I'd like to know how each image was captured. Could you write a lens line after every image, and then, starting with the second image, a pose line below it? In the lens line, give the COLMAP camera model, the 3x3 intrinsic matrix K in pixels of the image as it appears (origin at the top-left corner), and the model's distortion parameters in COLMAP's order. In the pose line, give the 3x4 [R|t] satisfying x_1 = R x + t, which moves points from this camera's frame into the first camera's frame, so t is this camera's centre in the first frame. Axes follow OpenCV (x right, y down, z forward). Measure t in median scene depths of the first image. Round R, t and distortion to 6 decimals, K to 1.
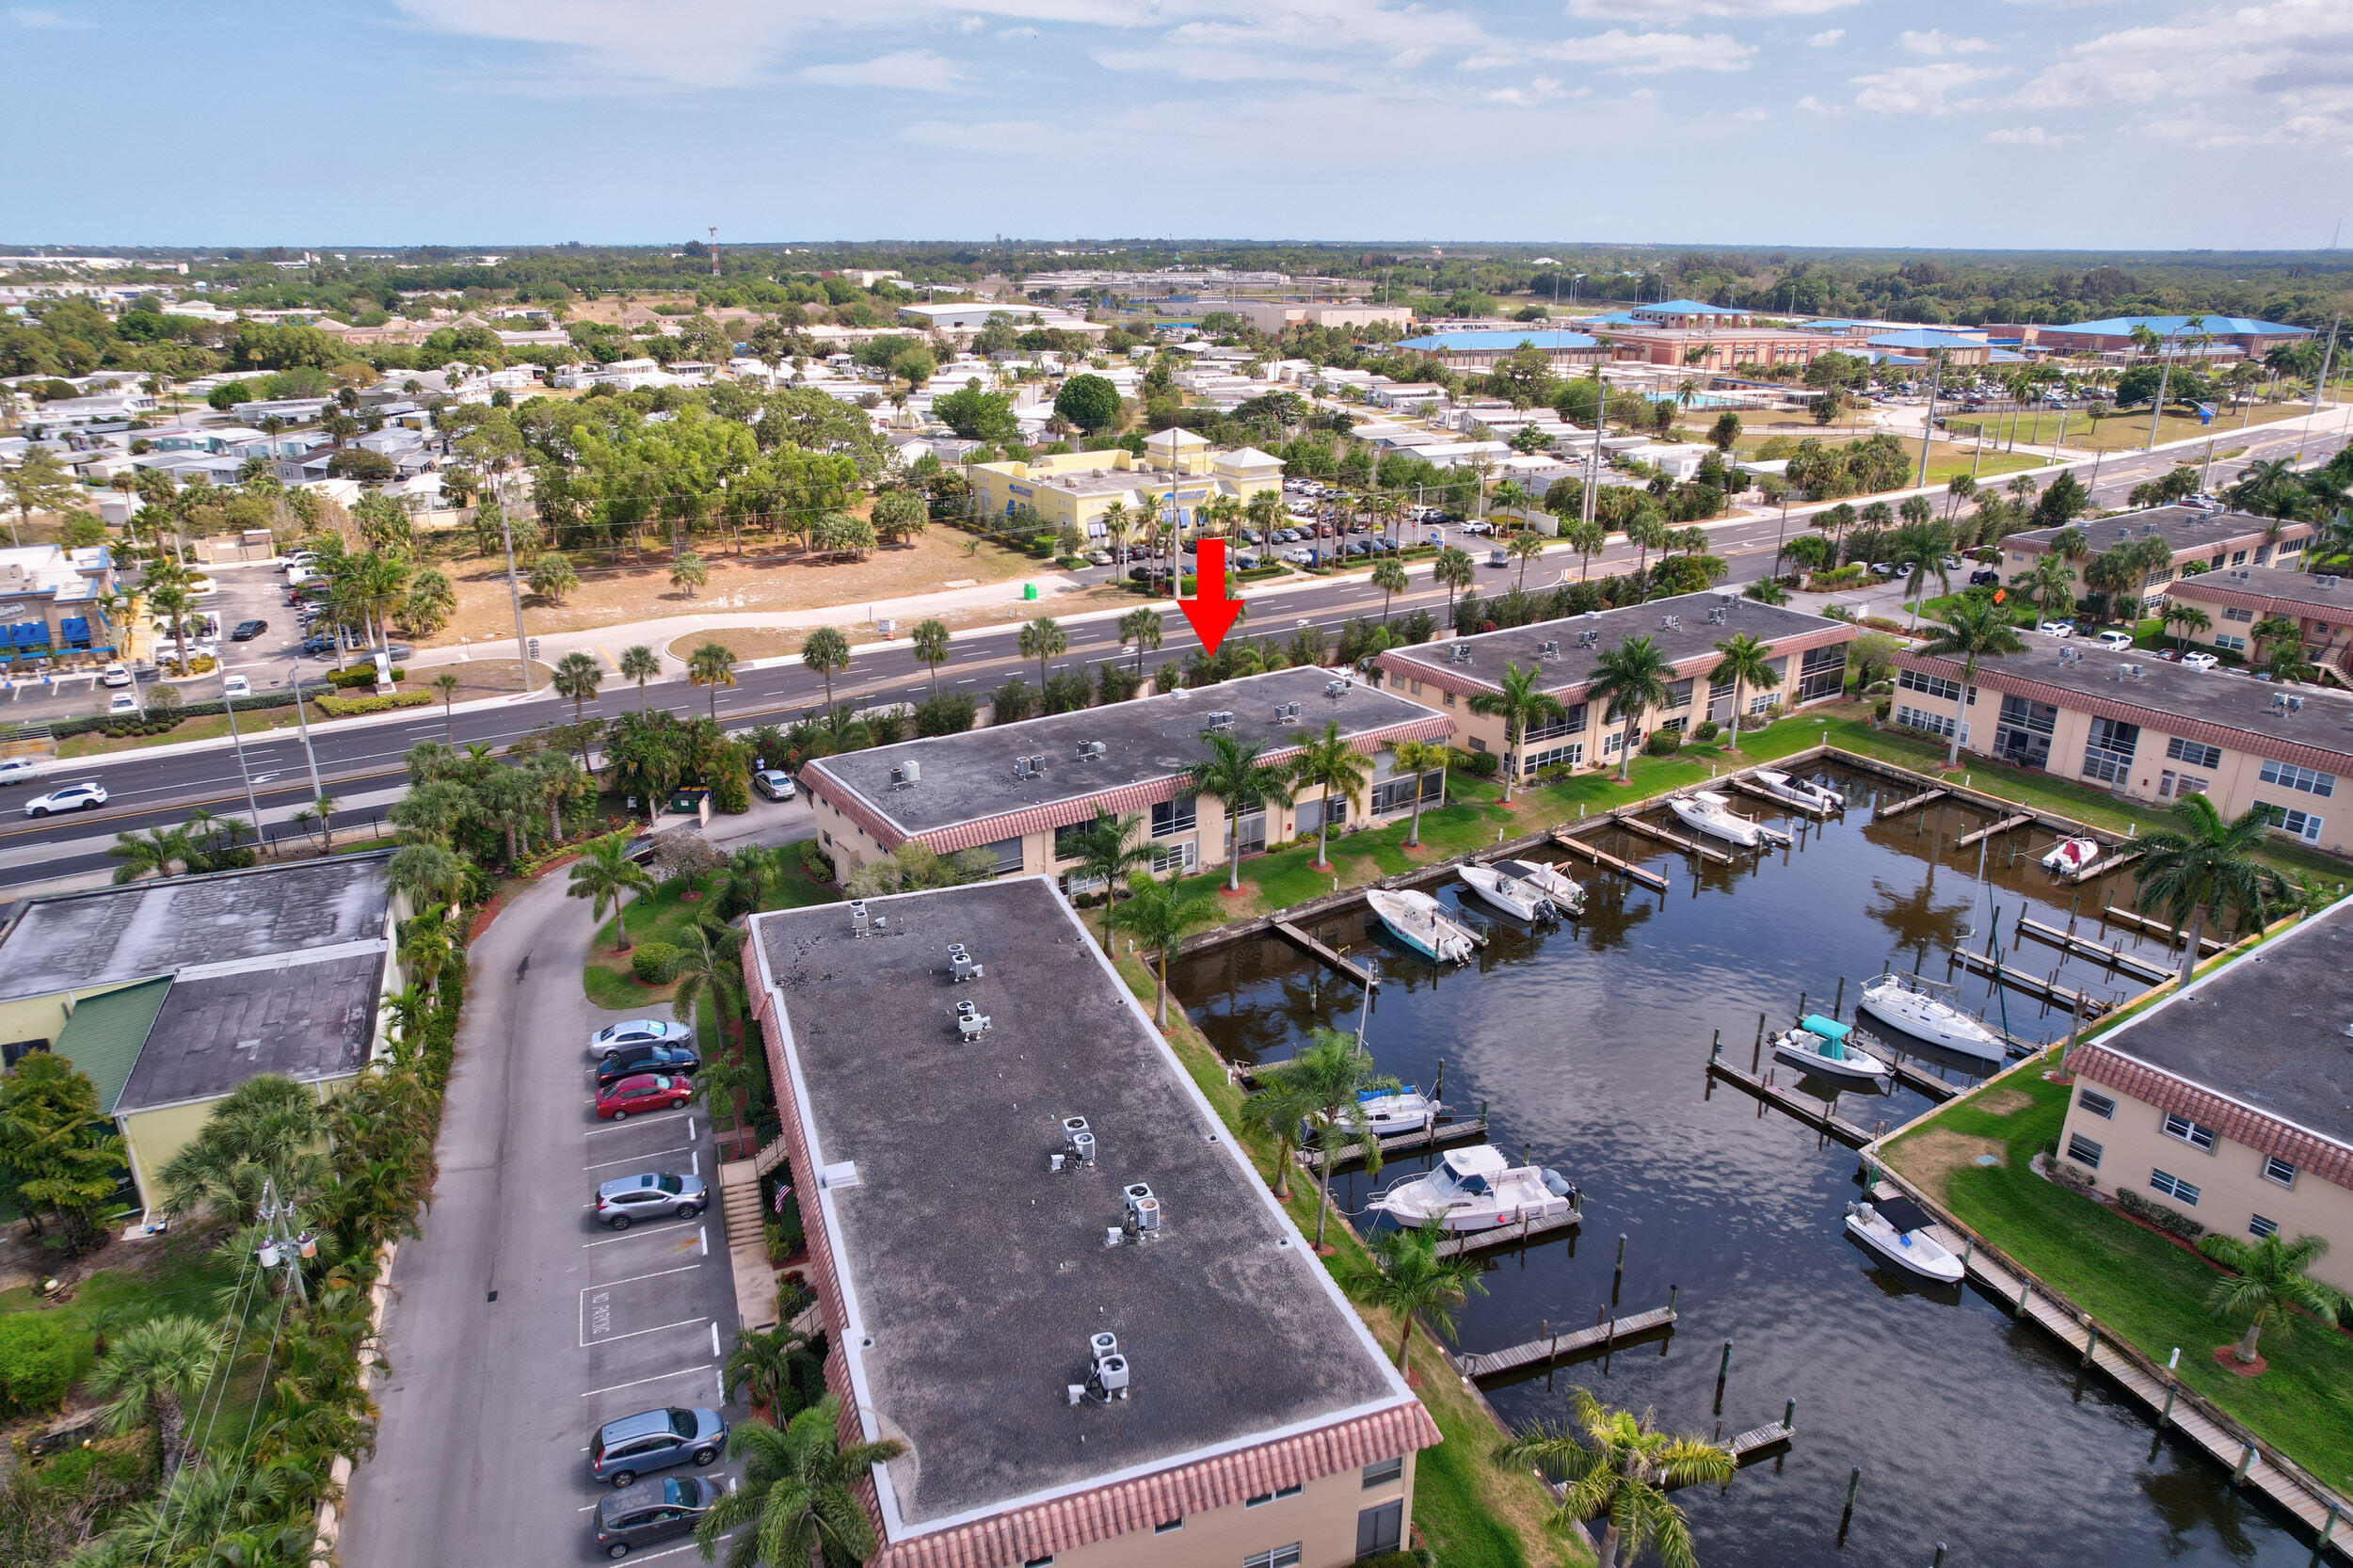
lens RADIAL K [[1501.1, 0, 1184.7], [0, 1501.1, 792.7], [0, 0, 1]] dist [-0.083690, 0.069779]
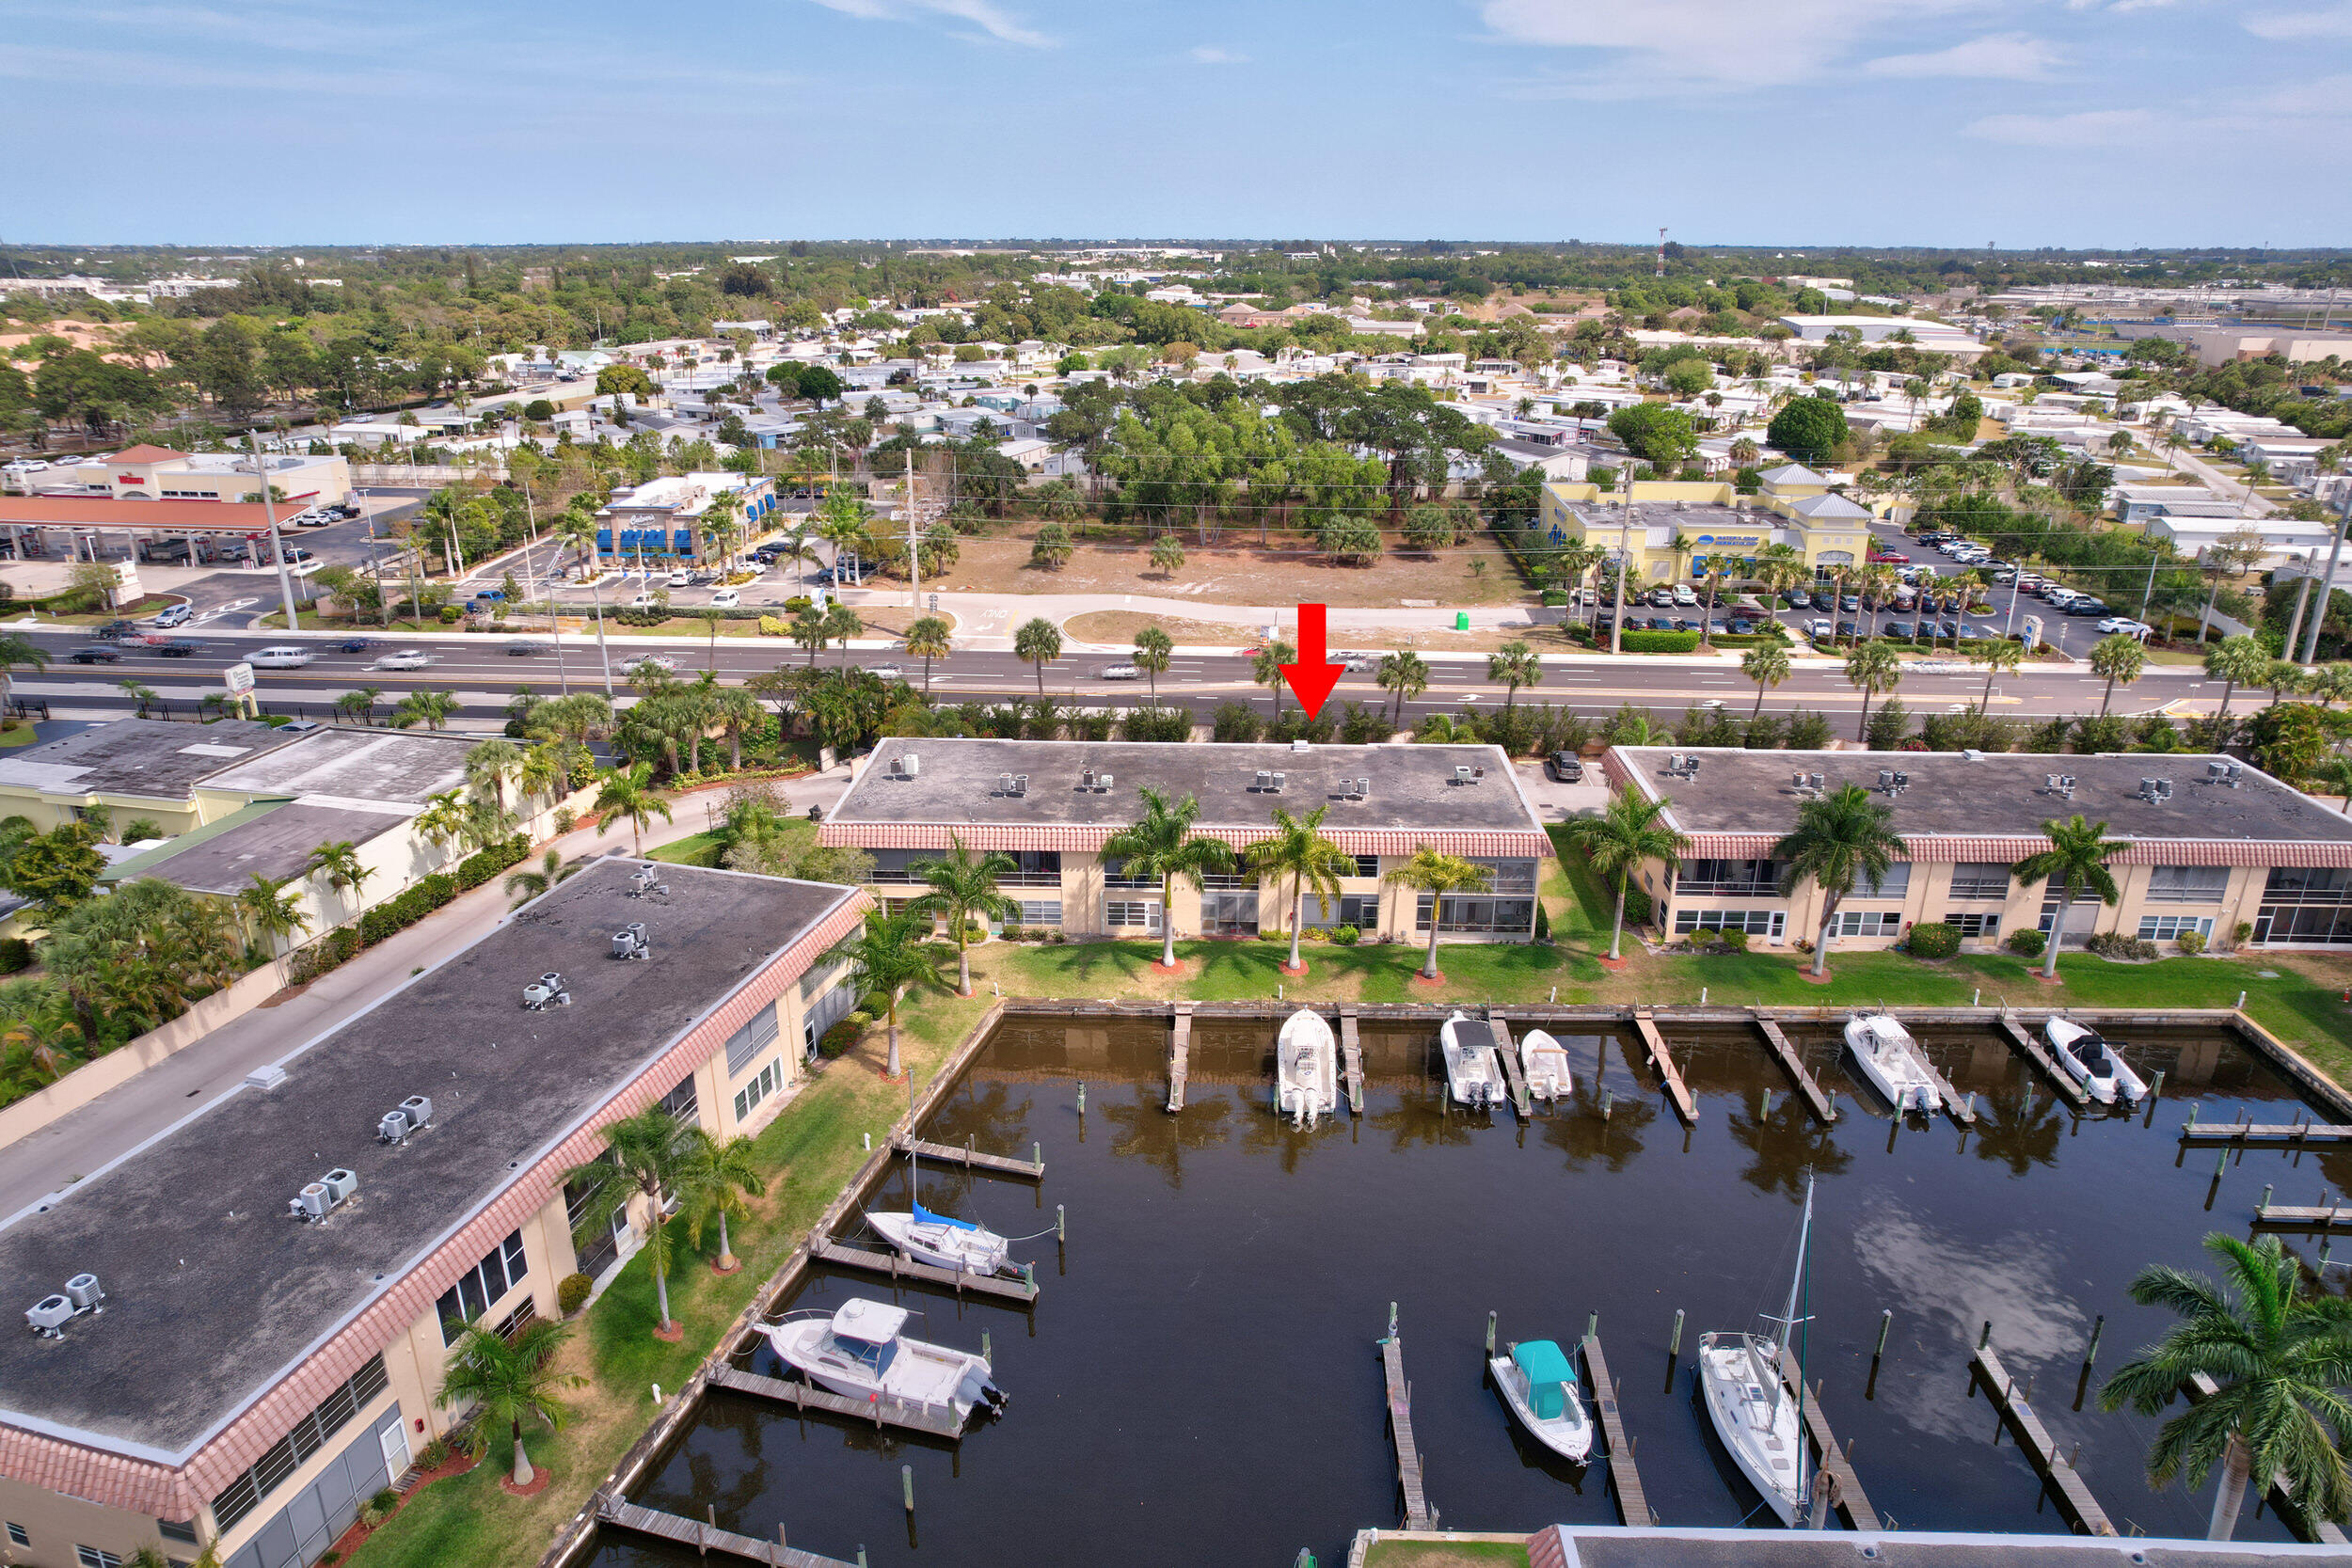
lens RADIAL K [[1500.3, 0, 1184.2], [0, 1500.3, 792.7], [0, 0, 1]] dist [-0.083690, 0.069779]
pose [[0.811089, 0.204509, -0.548006, 0.420797], [-0.204630, 0.976893, 0.061697, -0.077097], [0.547961, 0.062096, 0.834196, 0.205861]]
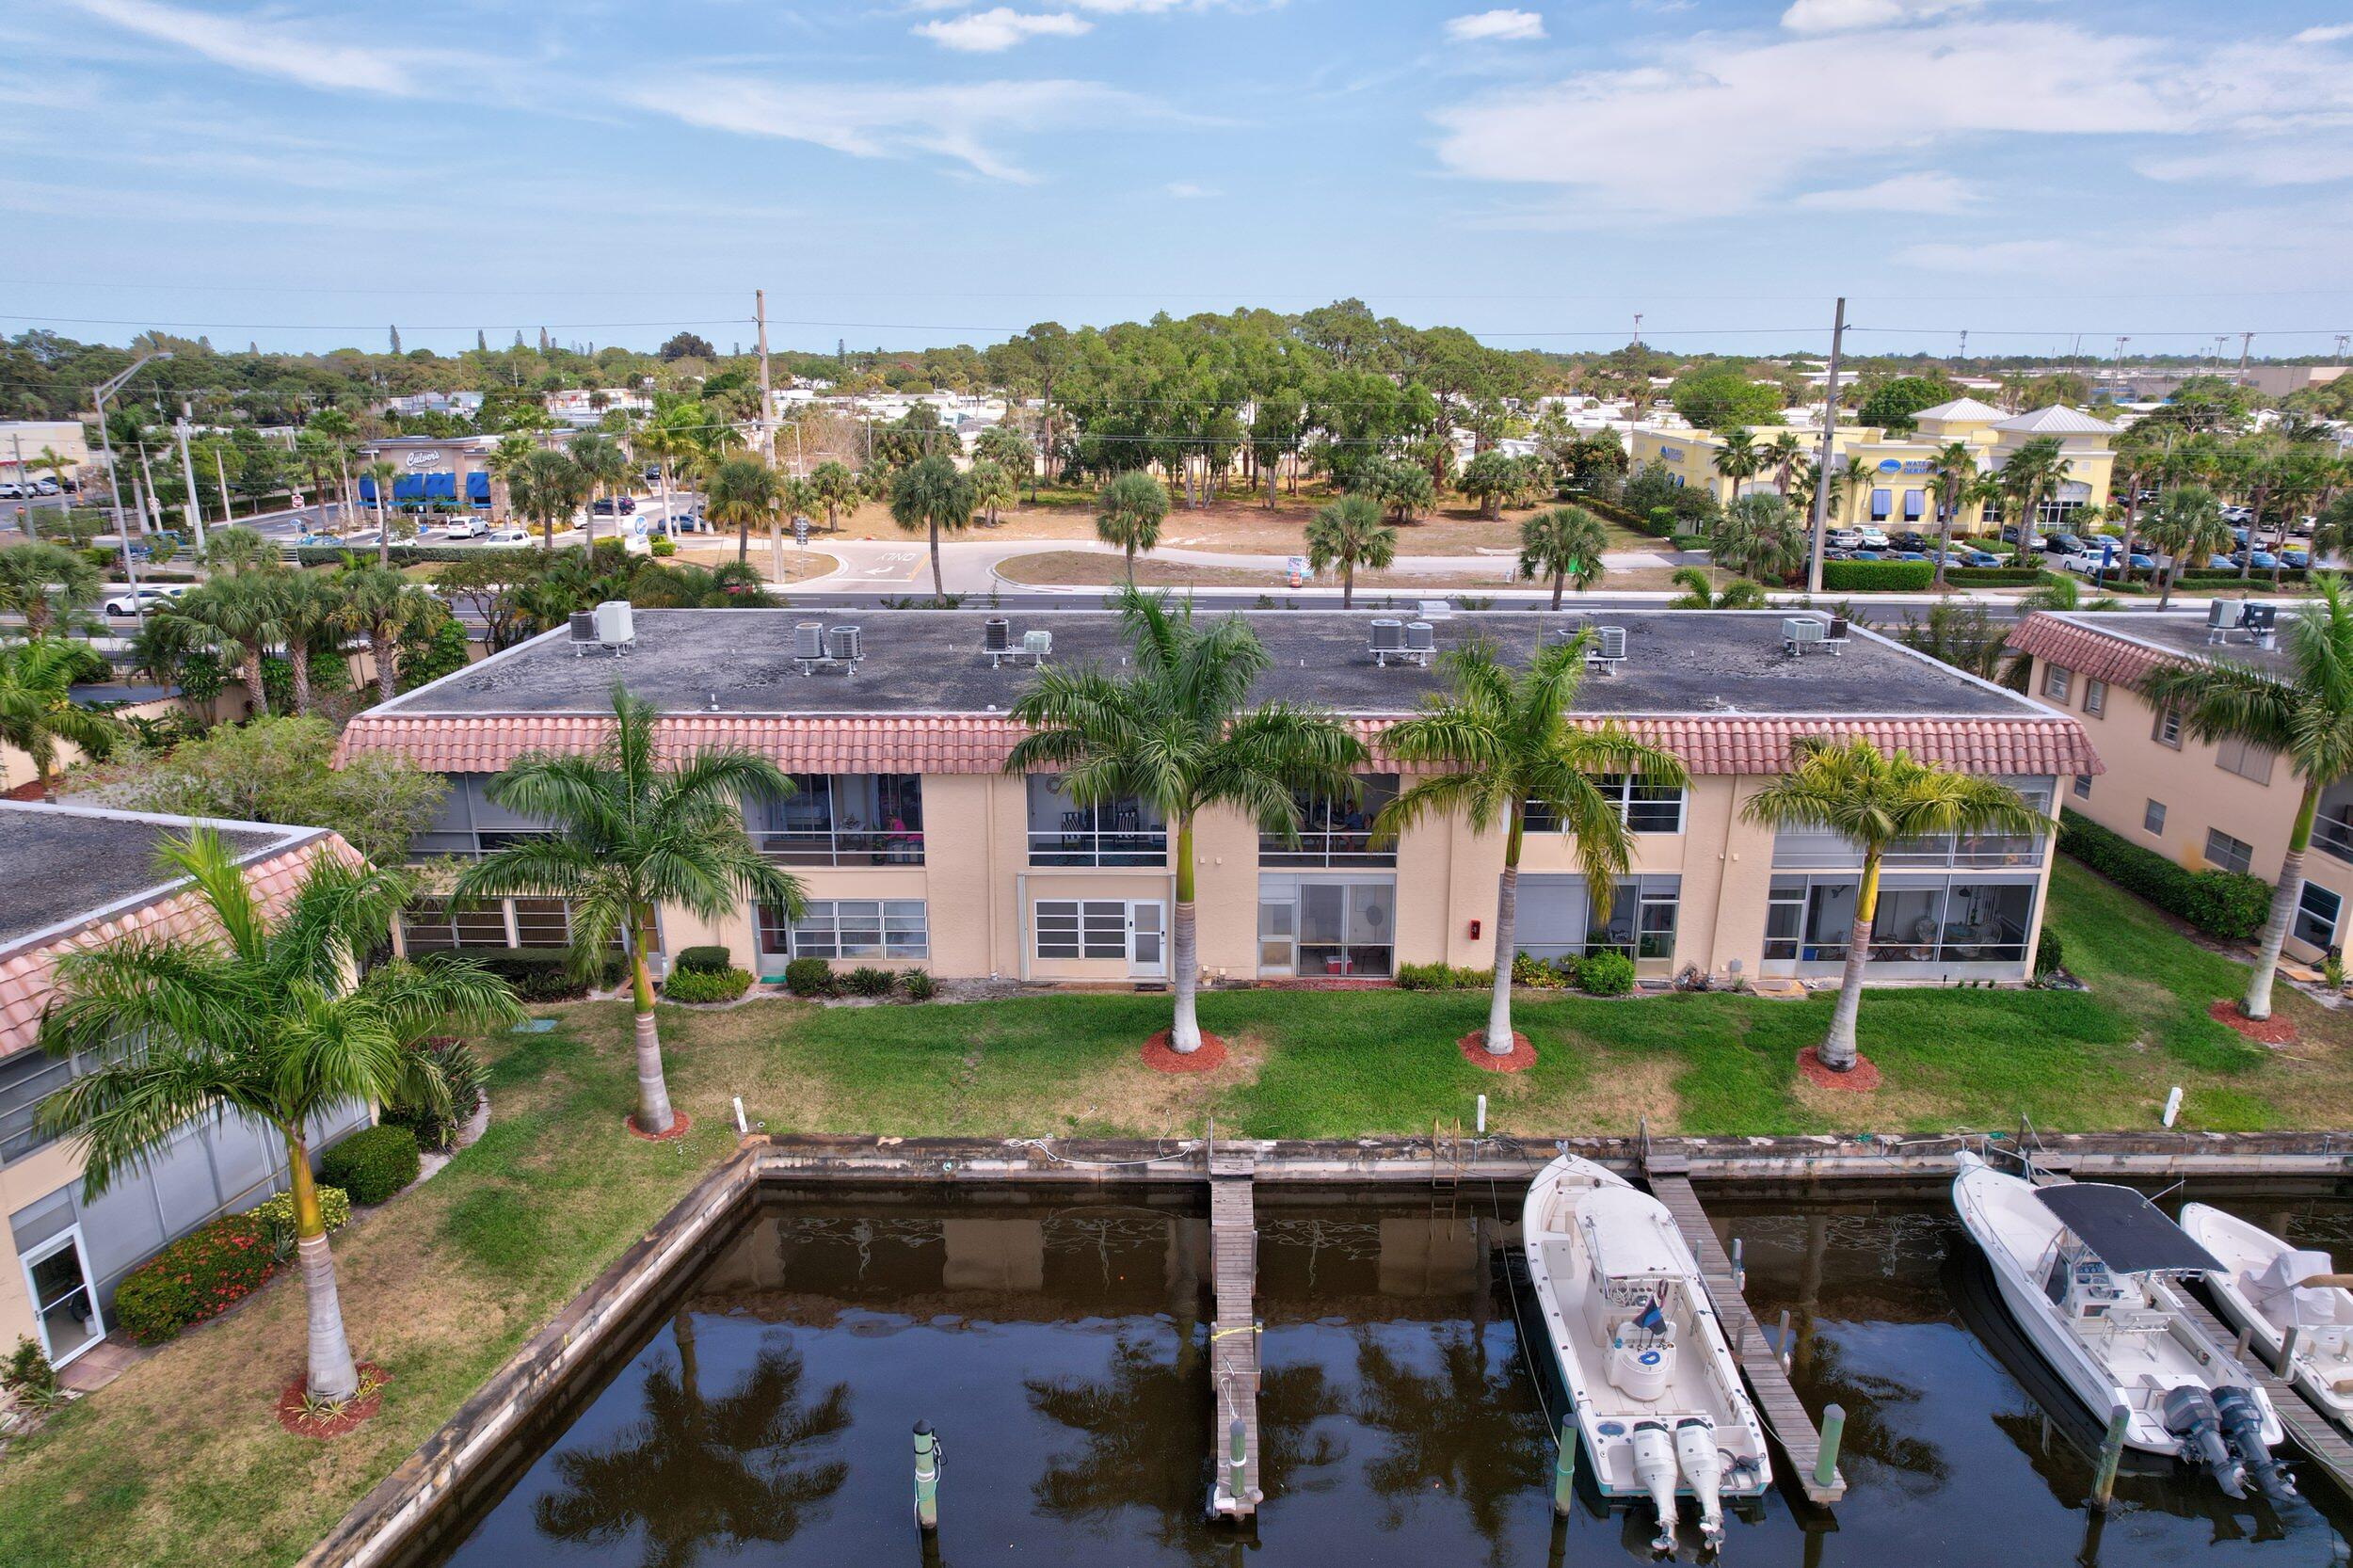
lens RADIAL K [[1501.1, 0, 1184.7], [0, 1501.1, 792.7], [0, 0, 1]] dist [-0.083690, 0.069779]
pose [[0.824159, 0.155239, -0.544668, 0.179261], [-0.195436, 0.980582, -0.016240, 0.008535], [0.531570, 0.119832, 0.838495, 0.570207]]
